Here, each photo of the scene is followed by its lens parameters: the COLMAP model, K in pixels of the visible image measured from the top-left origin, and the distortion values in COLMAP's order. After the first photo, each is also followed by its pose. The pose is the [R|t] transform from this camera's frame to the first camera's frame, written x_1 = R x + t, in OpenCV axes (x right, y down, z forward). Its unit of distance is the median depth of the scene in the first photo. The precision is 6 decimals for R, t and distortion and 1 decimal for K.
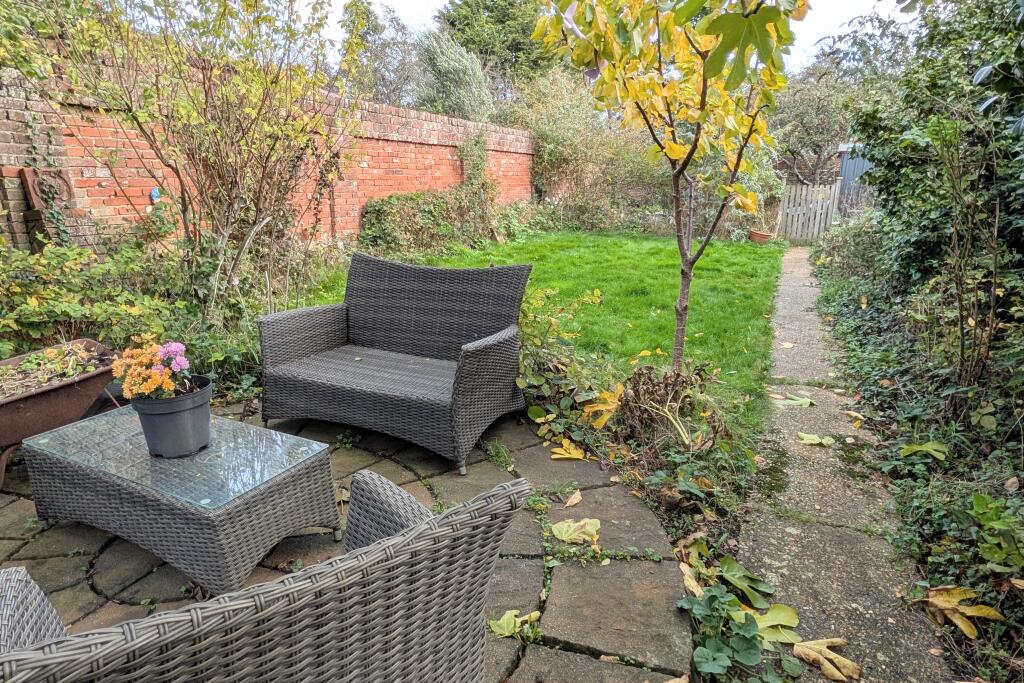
lens RADIAL K [[581.1, 0, 512.0], [0, 581.1, 341.5], [0, 0, 1]] dist [-0.001045, -0.000530]
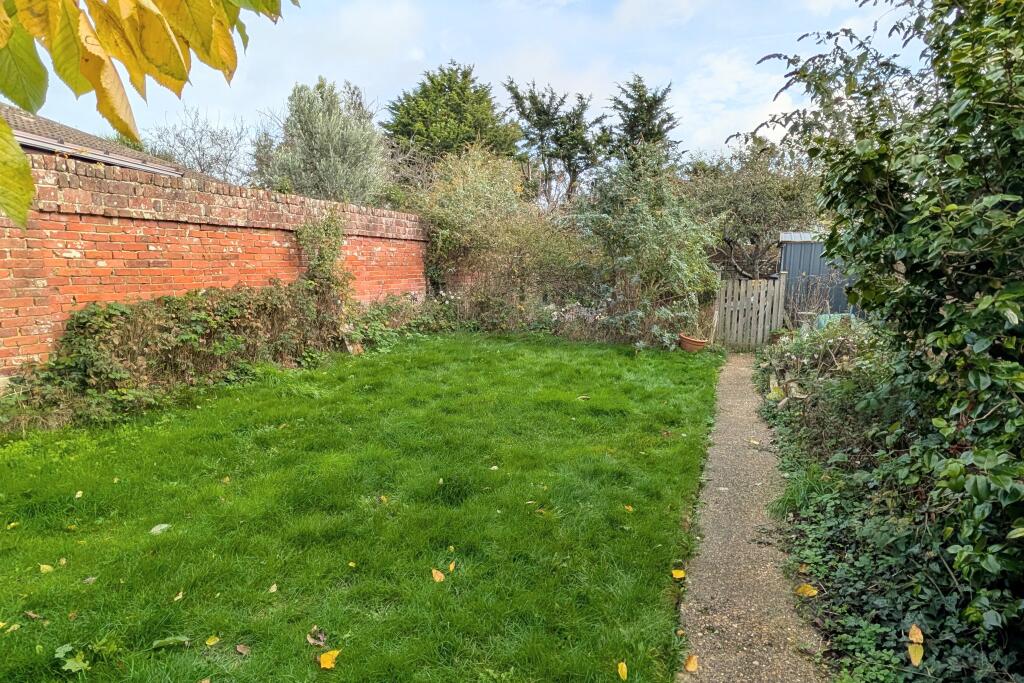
lens RADIAL K [[535.2, 0, 512.0], [0, 535.2, 341.5], [0, 0, 1]] dist [-0.000082, -0.000124]
pose [[0.998905, 0.001043, 0.046778, 0.141691], [0.004847, 0.992065, -0.125636, -0.089925], [-0.046538, 0.125725, 0.990973, 0.275409]]
